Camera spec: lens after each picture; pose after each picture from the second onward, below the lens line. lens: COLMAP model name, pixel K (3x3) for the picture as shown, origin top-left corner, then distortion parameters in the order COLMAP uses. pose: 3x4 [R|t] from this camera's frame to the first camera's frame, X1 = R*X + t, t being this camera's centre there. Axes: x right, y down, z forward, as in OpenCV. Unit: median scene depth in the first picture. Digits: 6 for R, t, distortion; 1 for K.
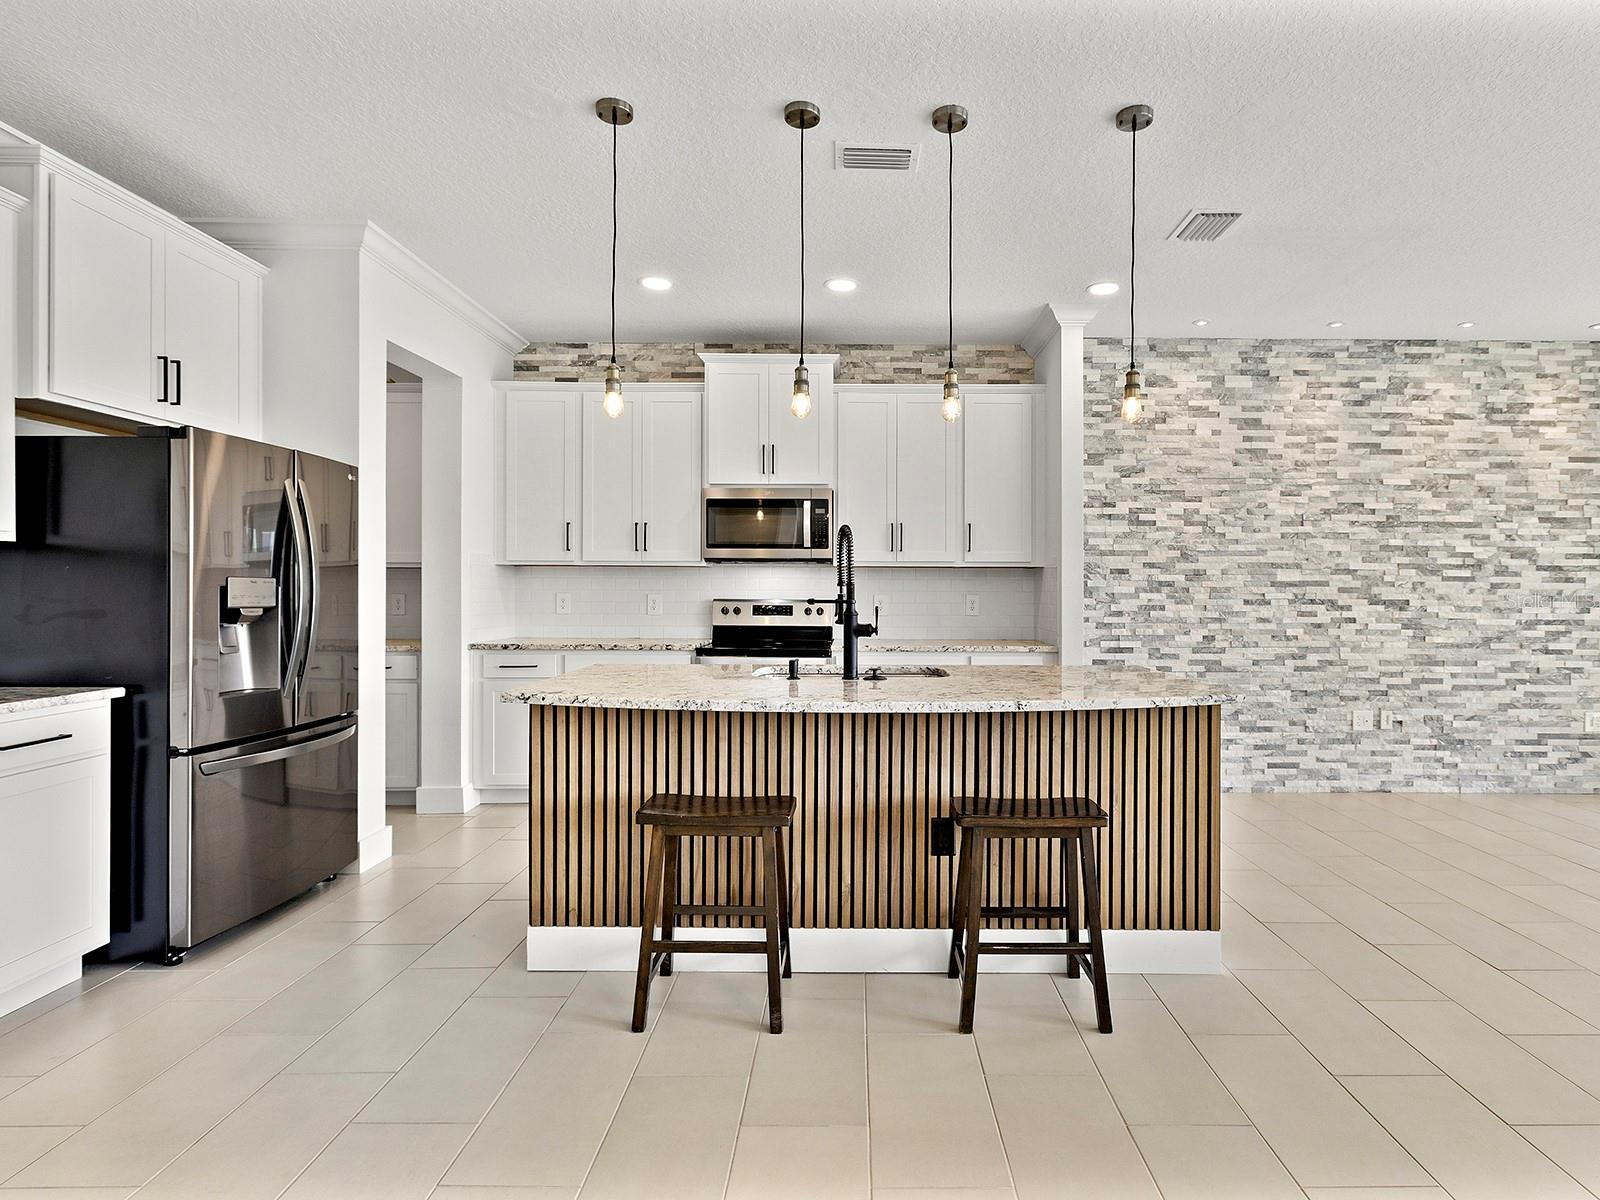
lens RADIAL K [[799.4, 0, 828.0], [0, 799.4, 583.3], [0, 0, 1]] dist [0.003427, -0.000756]
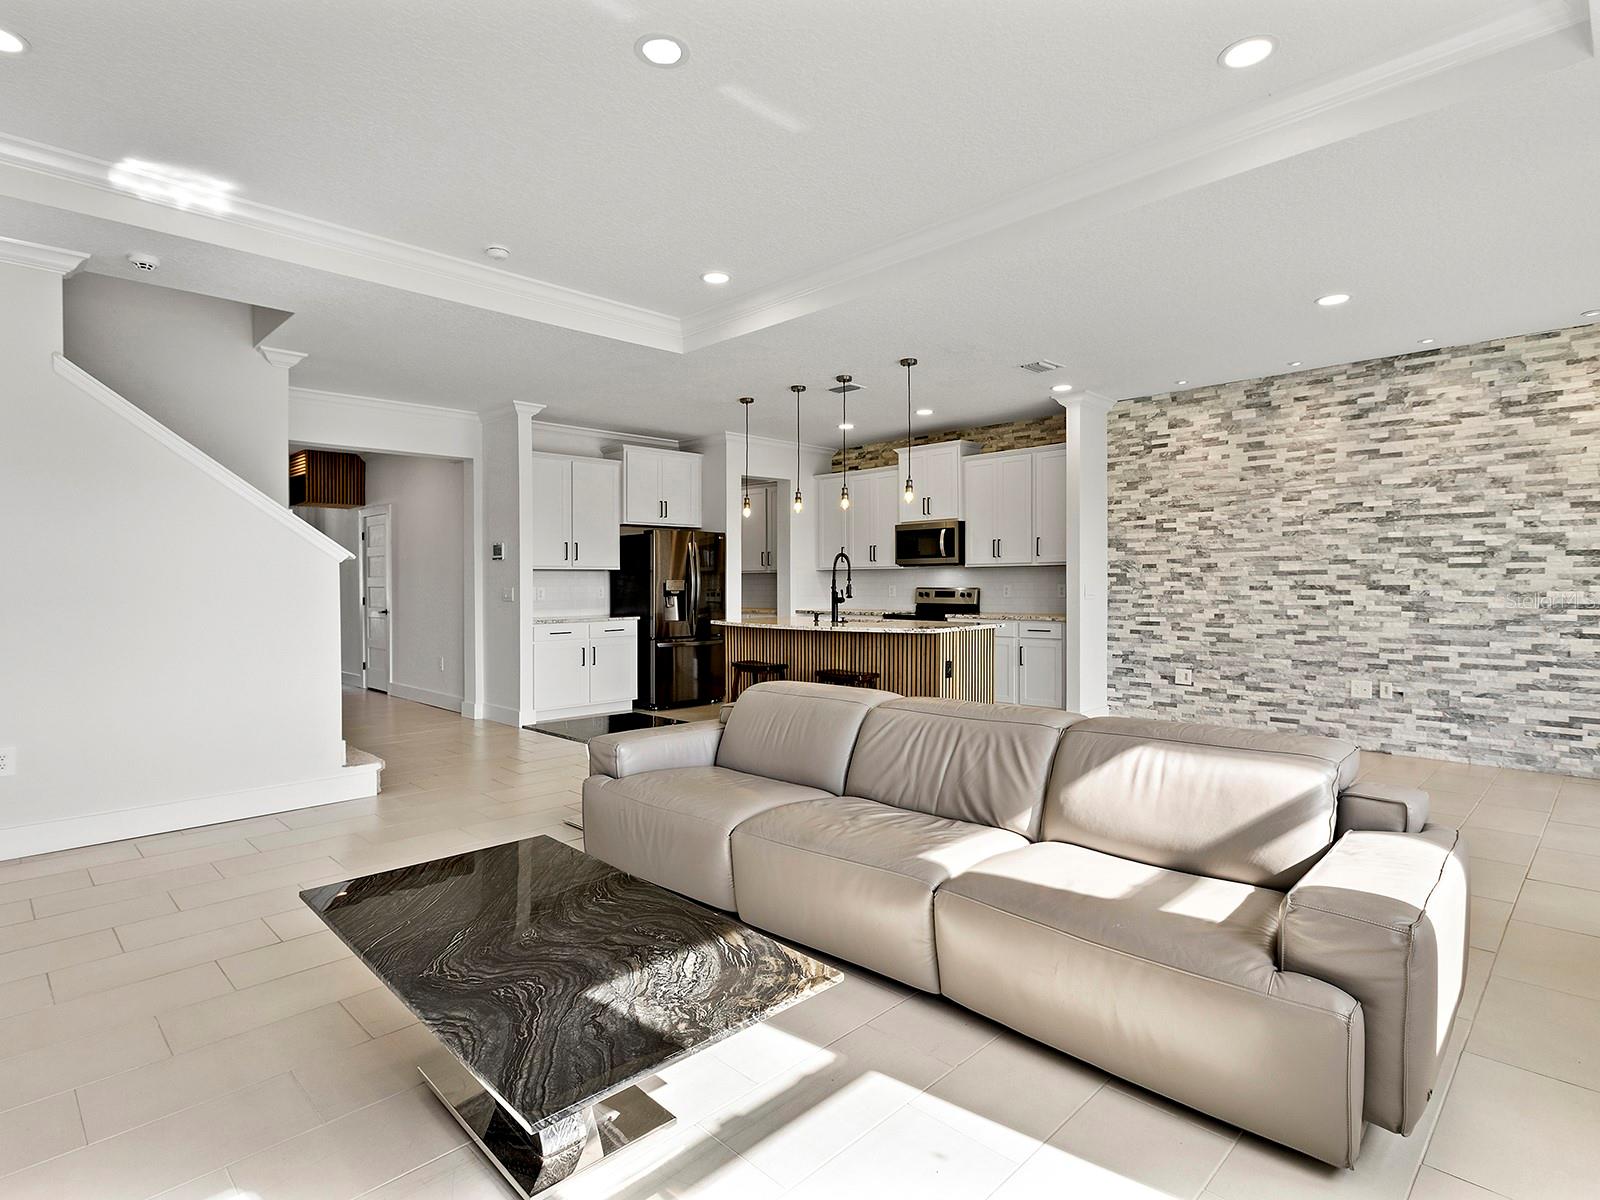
lens RADIAL K [[799.4, 0, 825.6], [0, 799.4, 583.7], [0, 0, 1]] dist [0.003427, -0.000756]
pose [[0.725494, -0.008639, -0.688175, 0.903713], [0.013186, 0.999912, 0.001349, 0.006077], [0.688103, -0.010053, 0.725544, -0.379859]]
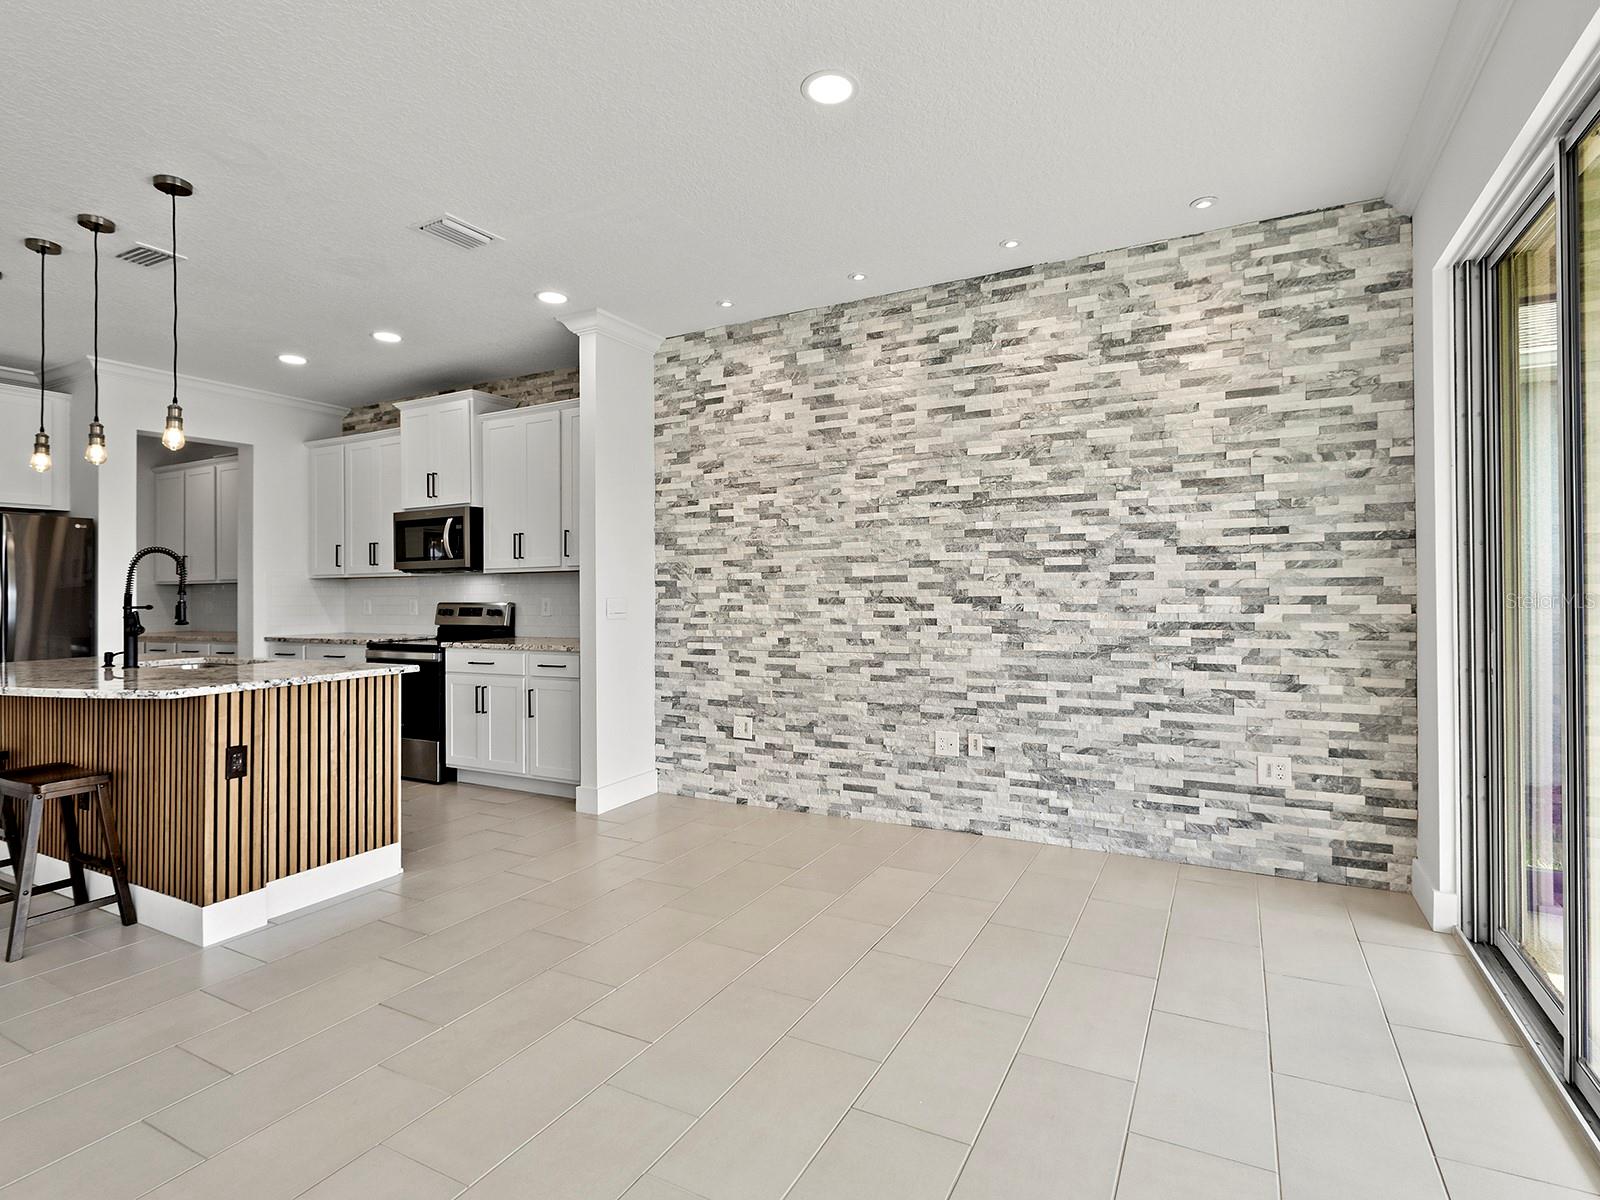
lens RADIAL K [[799.4, 0, 811.6], [0, 799.4, 582.3], [0, 0, 1]] dist [0.003427, -0.000756]
pose [[0.880217, -0.020147, -0.474144, 0.937616], [0.019129, 0.999793, -0.006971, 0.008208], [0.474186, -0.002934, 0.880420, 0.206881]]
